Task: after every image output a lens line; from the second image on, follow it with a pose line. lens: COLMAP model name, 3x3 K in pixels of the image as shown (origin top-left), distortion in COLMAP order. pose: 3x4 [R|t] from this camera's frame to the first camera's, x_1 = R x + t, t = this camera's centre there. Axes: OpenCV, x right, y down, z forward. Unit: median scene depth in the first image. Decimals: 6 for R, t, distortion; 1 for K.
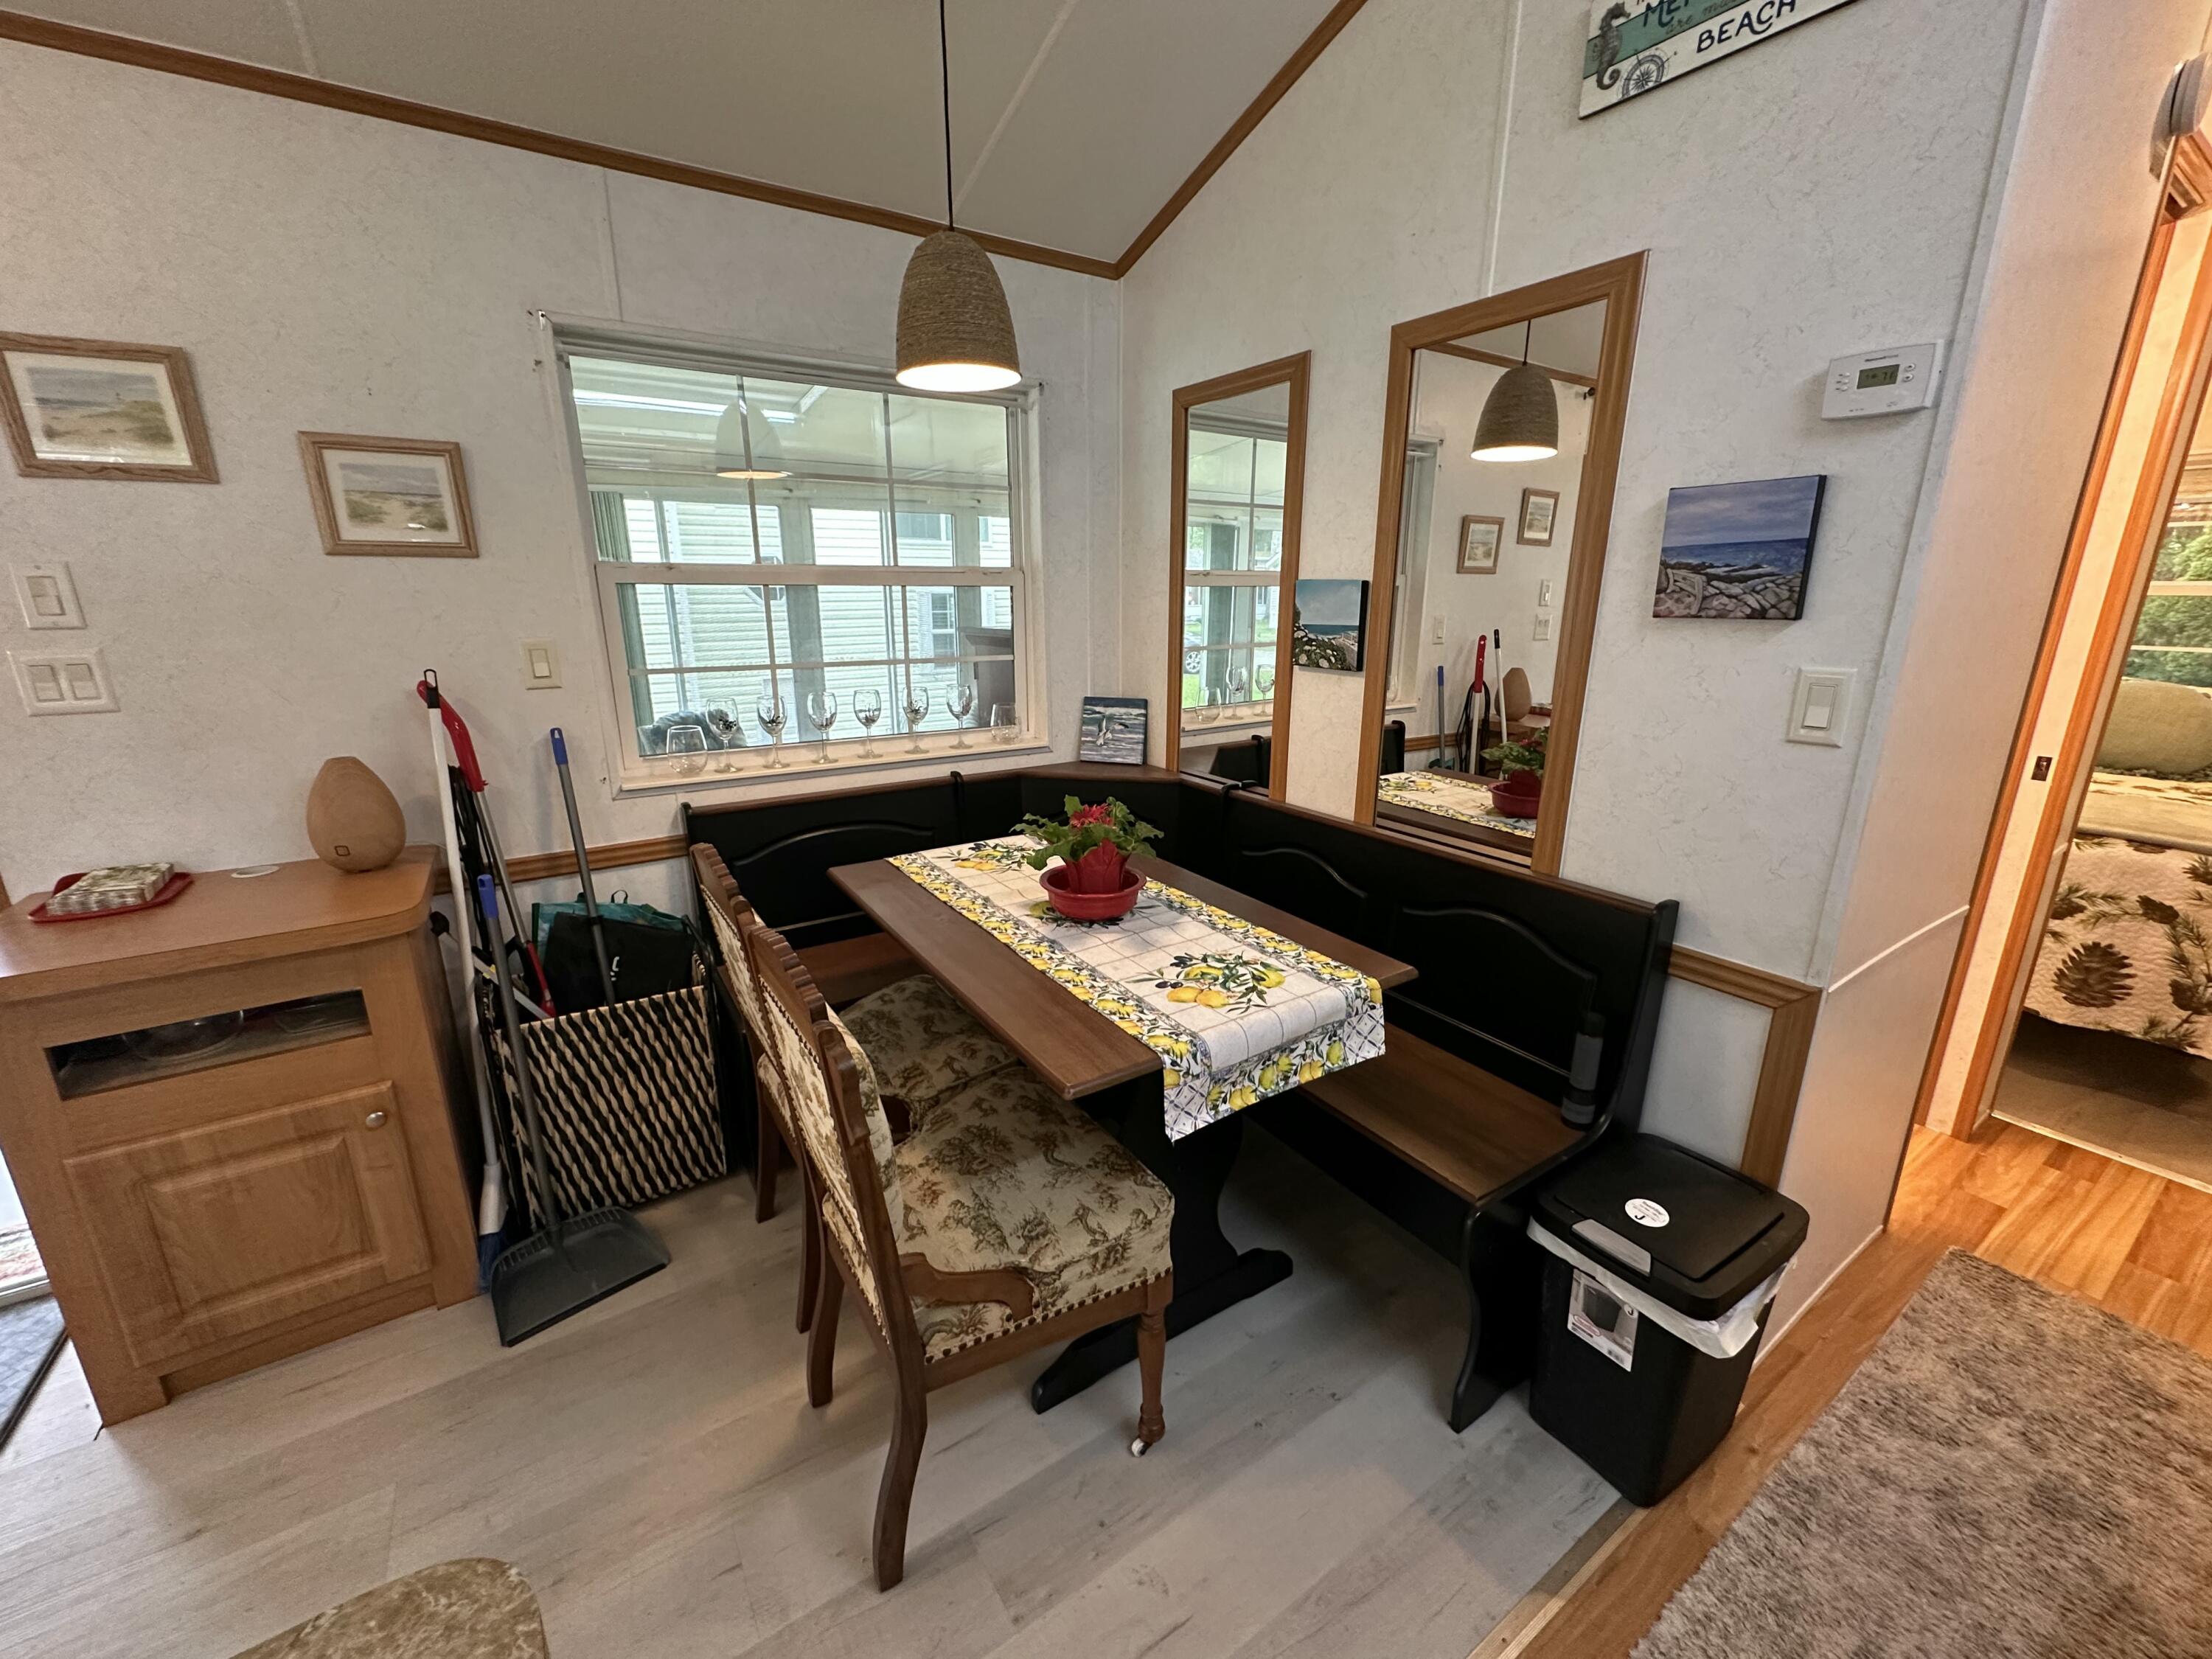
lens RADIAL K [[880.6, 0, 1105.5], [0, 880.6, 827.1], [0, 0, 1]] dist [-0.002908, 0.000893]
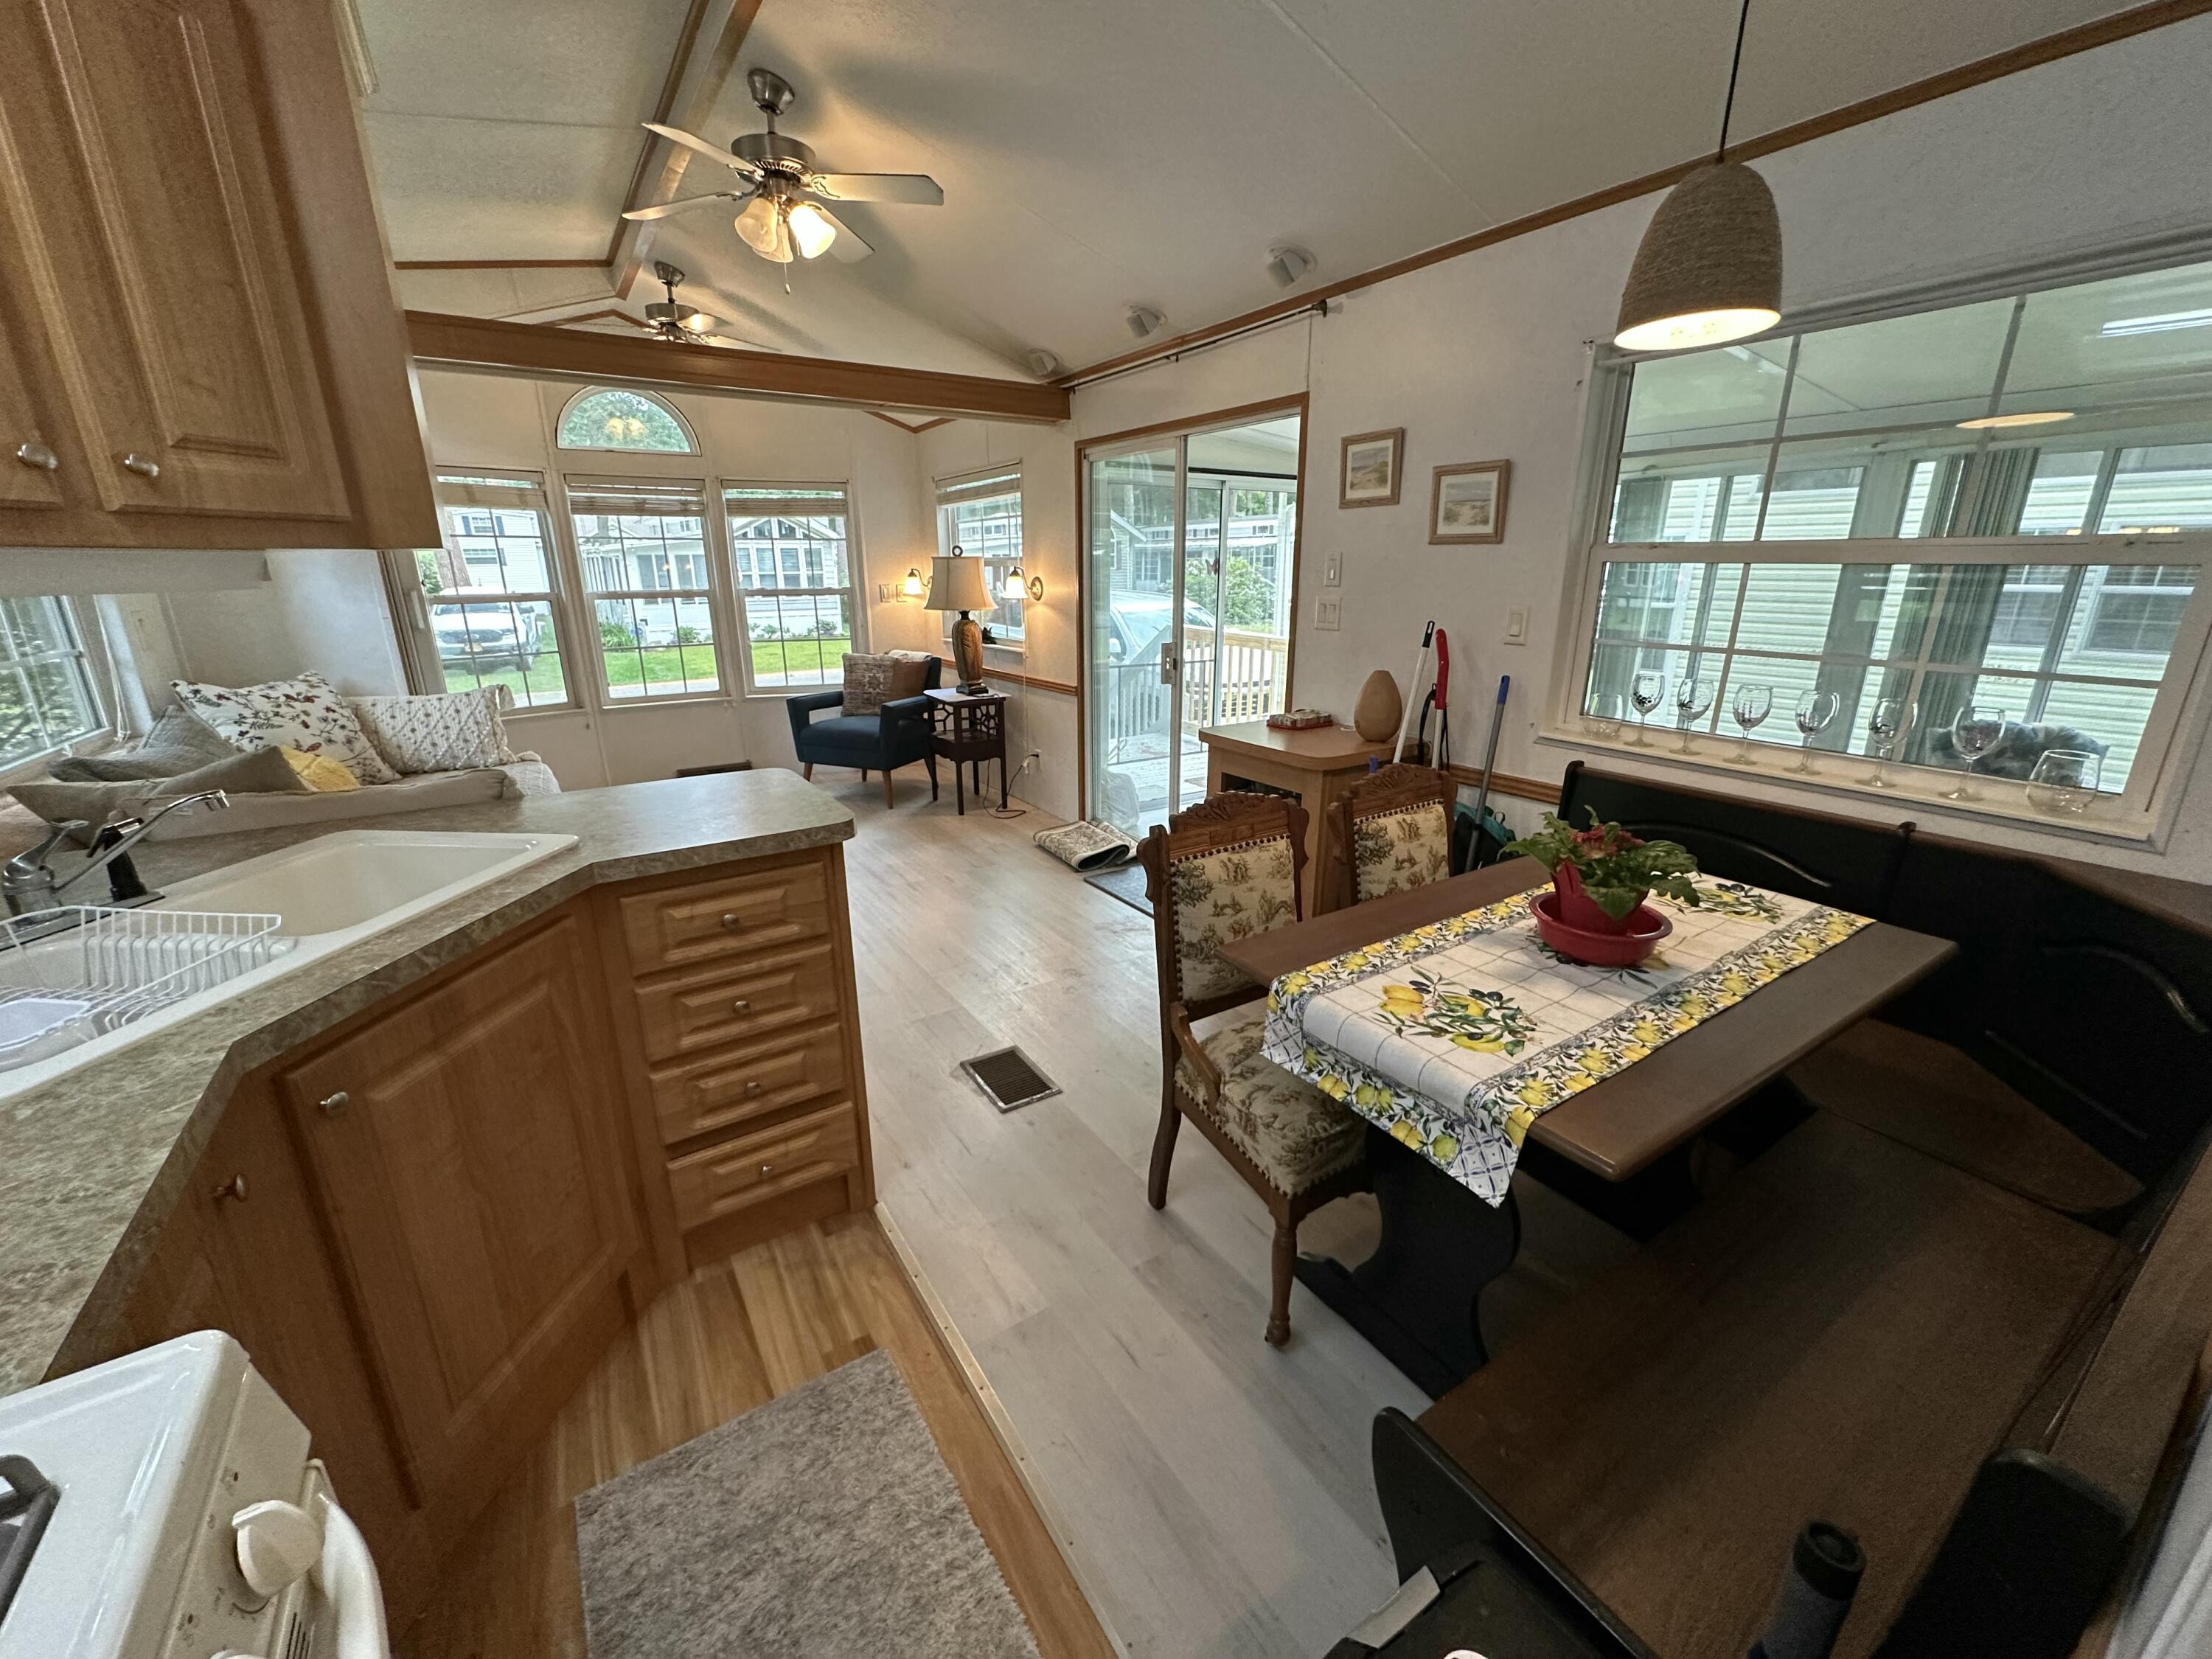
lens RADIAL K [[880.6, 0, 1116.6], [0, 880.6, 834.9], [0, 0, 1]] dist [-0.002908, 0.000893]
pose [[0.006272, 0.294433, -0.955651, 0.889559], [-0.262459, 0.922651, 0.282543, -0.149056], [0.964923, 0.249047, 0.083063, 0.532705]]
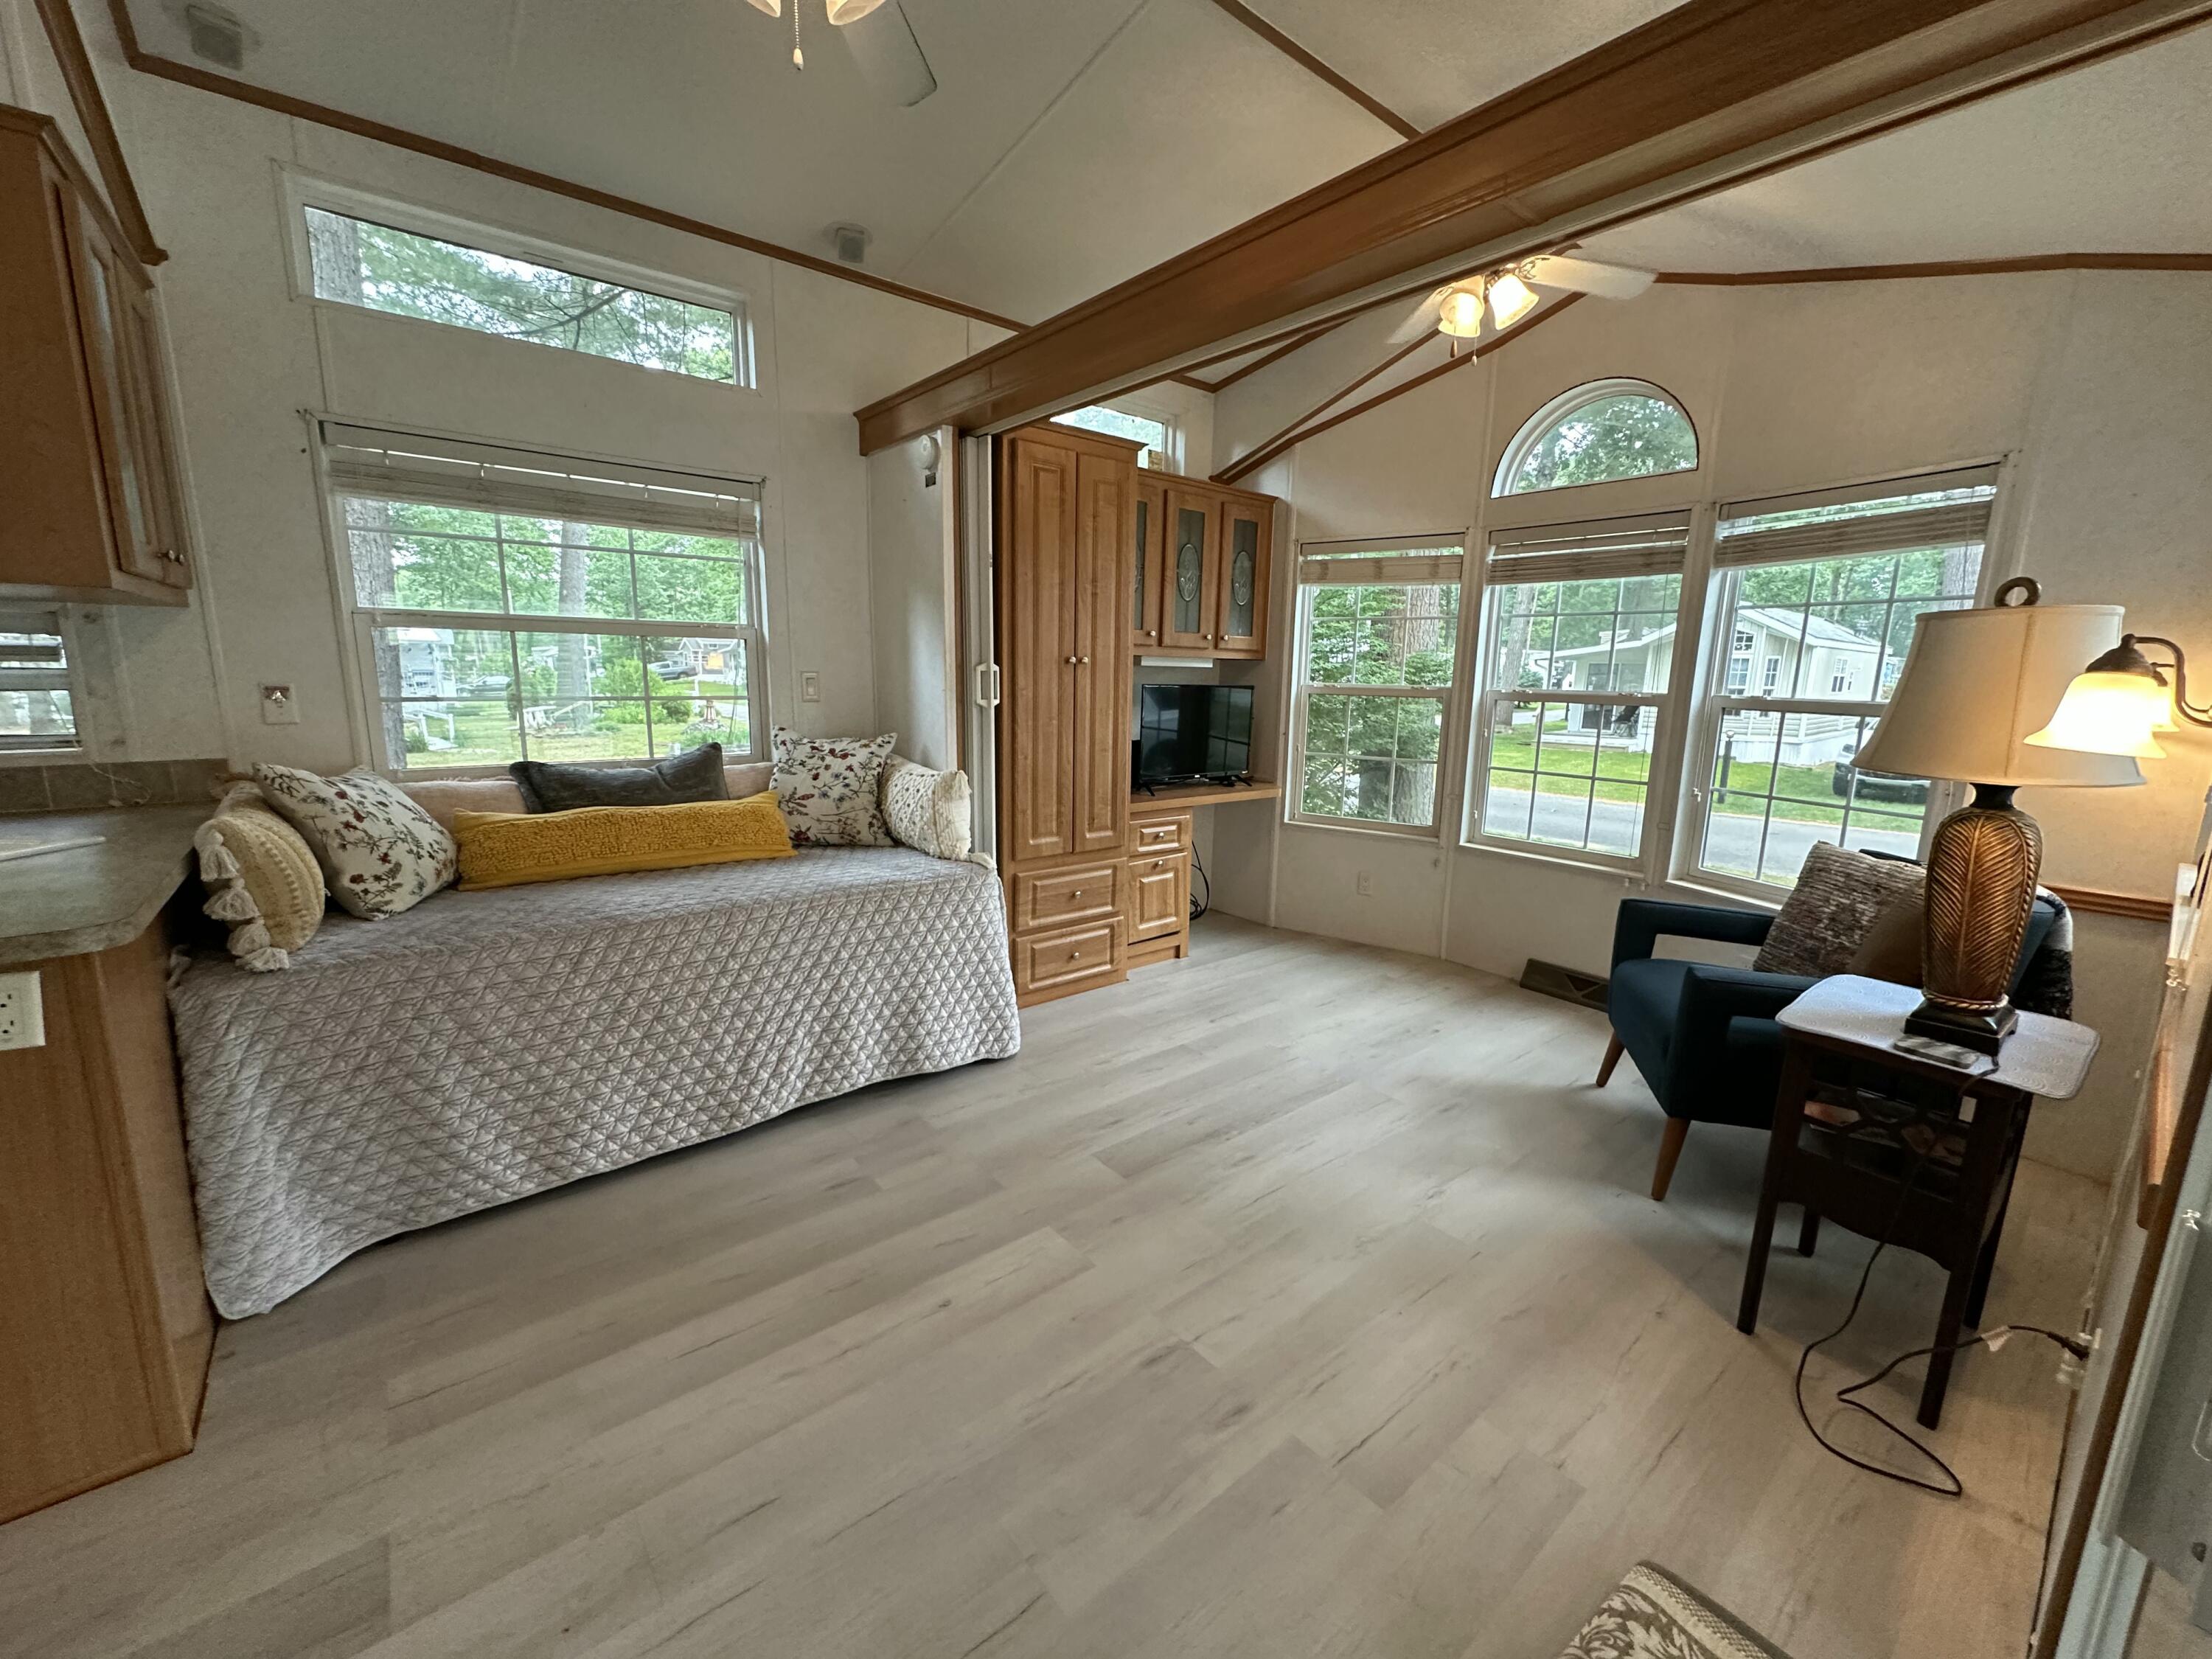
lens RADIAL K [[880.6, 0, 1108.4], [0, 880.6, 826.7], [0, 0, 1]] dist [-0.002908, 0.000893]
pose [[-0.994903, 0.002343, -0.100814, -1.384003], [-0.041729, 0.900553, 0.432740, -0.196666], [0.091802, 0.434741, -0.895864, 0.910908]]
